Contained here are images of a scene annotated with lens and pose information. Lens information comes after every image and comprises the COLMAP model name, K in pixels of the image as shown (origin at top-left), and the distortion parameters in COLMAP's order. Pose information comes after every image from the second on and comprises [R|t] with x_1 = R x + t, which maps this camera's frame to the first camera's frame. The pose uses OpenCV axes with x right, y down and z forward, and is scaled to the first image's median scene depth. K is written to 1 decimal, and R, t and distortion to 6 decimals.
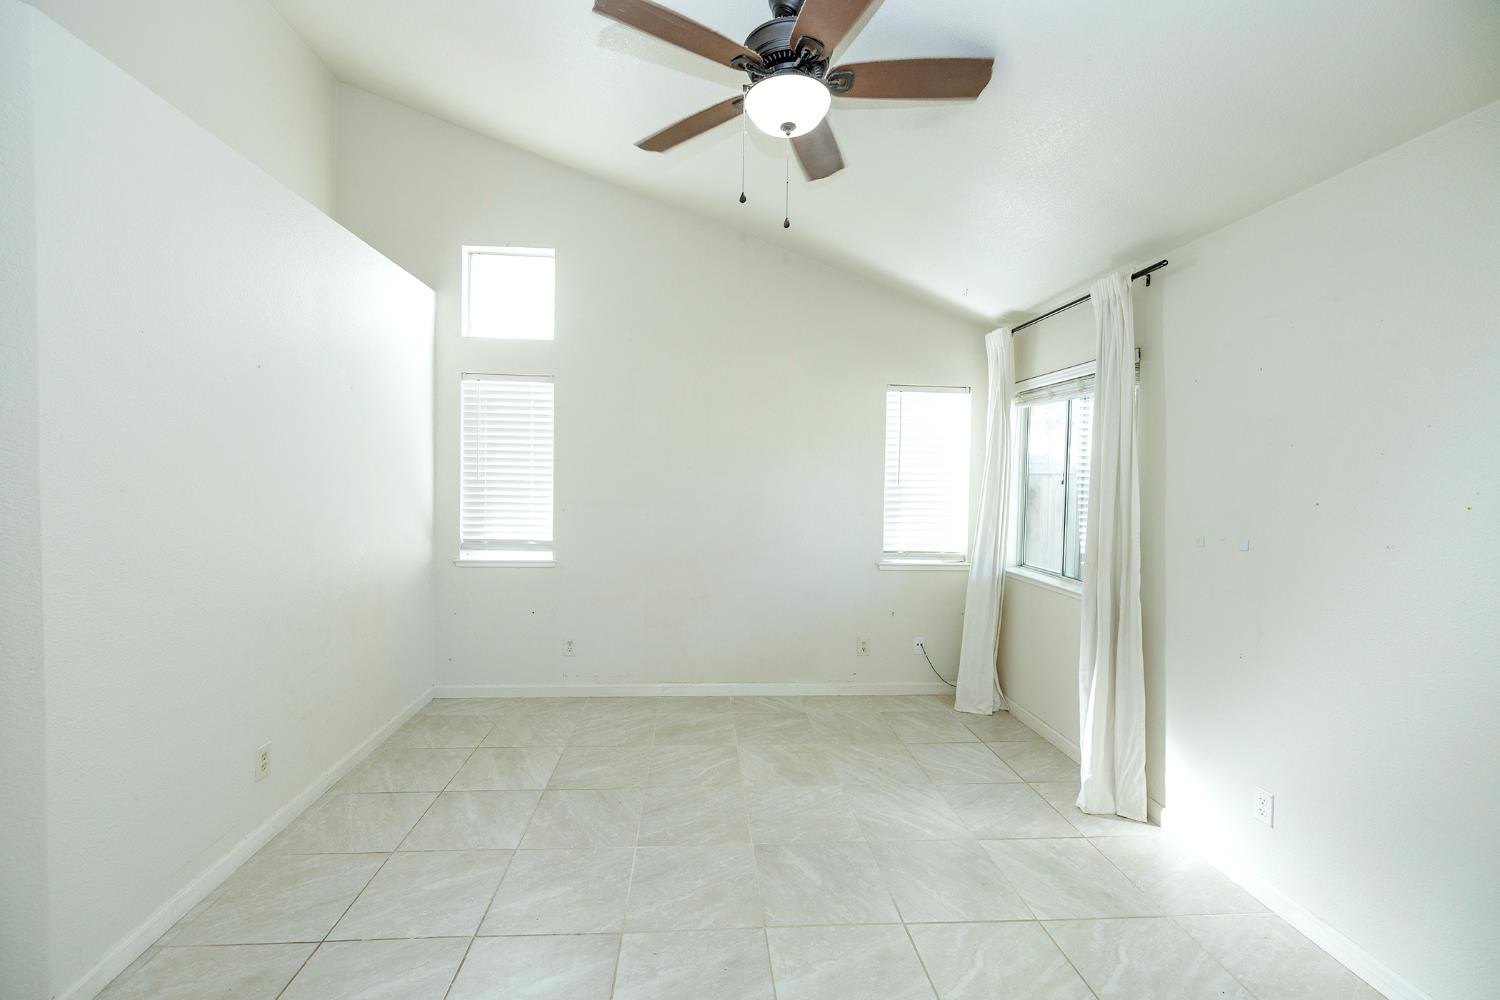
lens RADIAL K [[634.3, 0, 741.5], [0, 634.3, 500.1], [0, 0, 1]] dist [-0.004089, 0.000331]
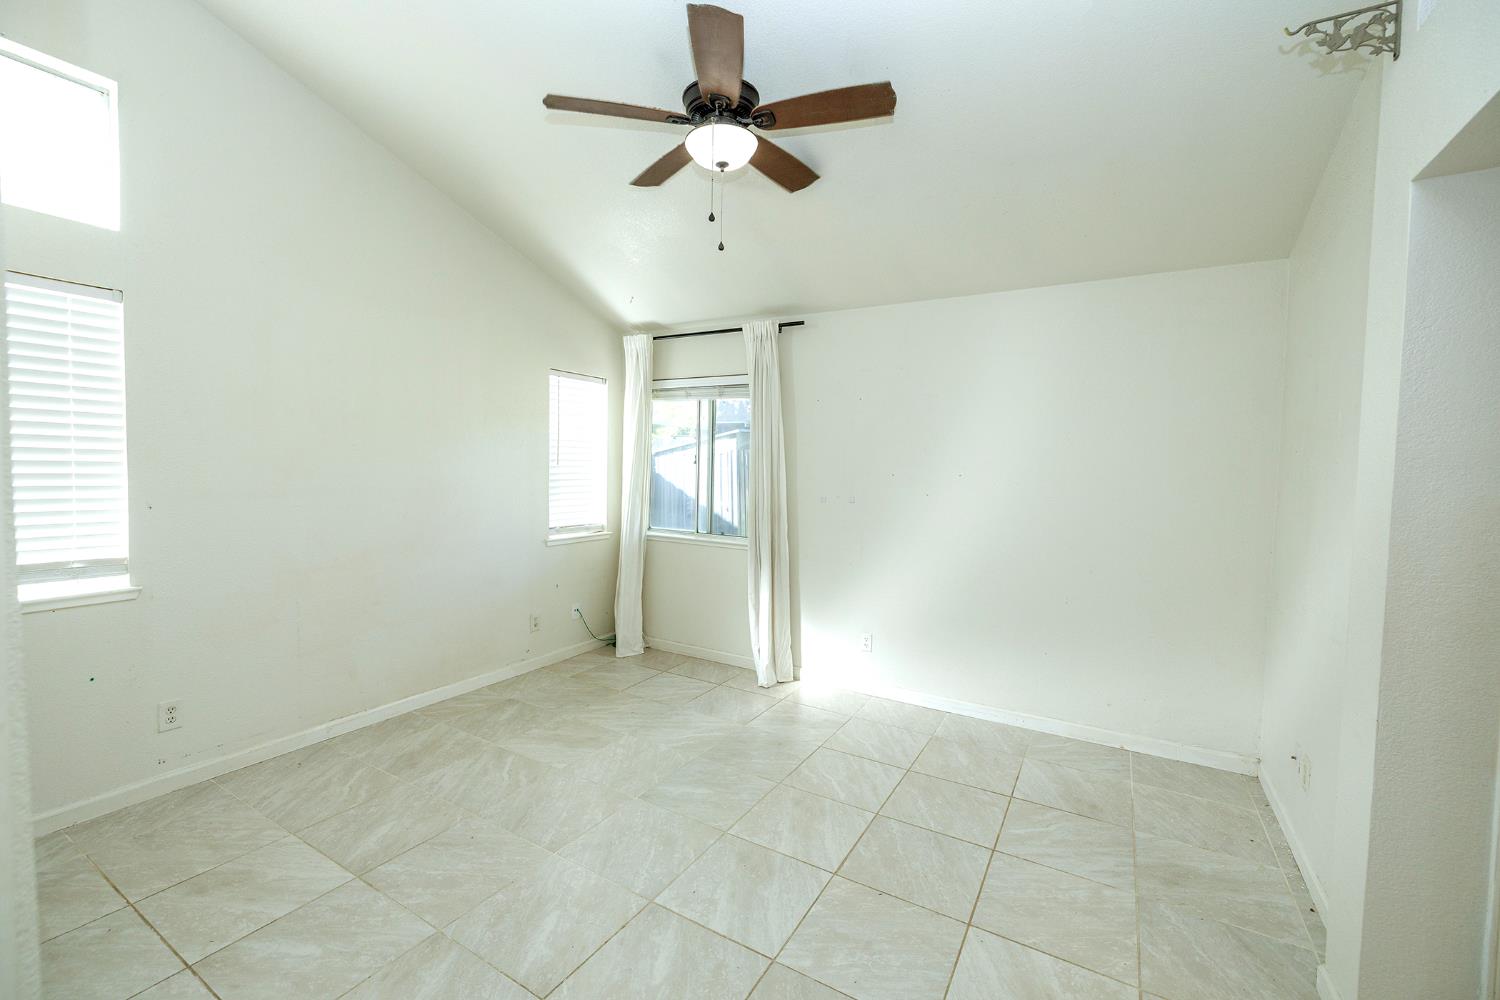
lens RADIAL K [[634.3, 0, 742.4], [0, 634.3, 495.6], [0, 0, 1]] dist [-0.004089, 0.000331]
pose [[0.564732, -0.046100, 0.823986, -0.493876], [0.021246, 0.998920, 0.041325, -0.009694], [-0.825001, -0.005831, 0.565102, 0.158042]]
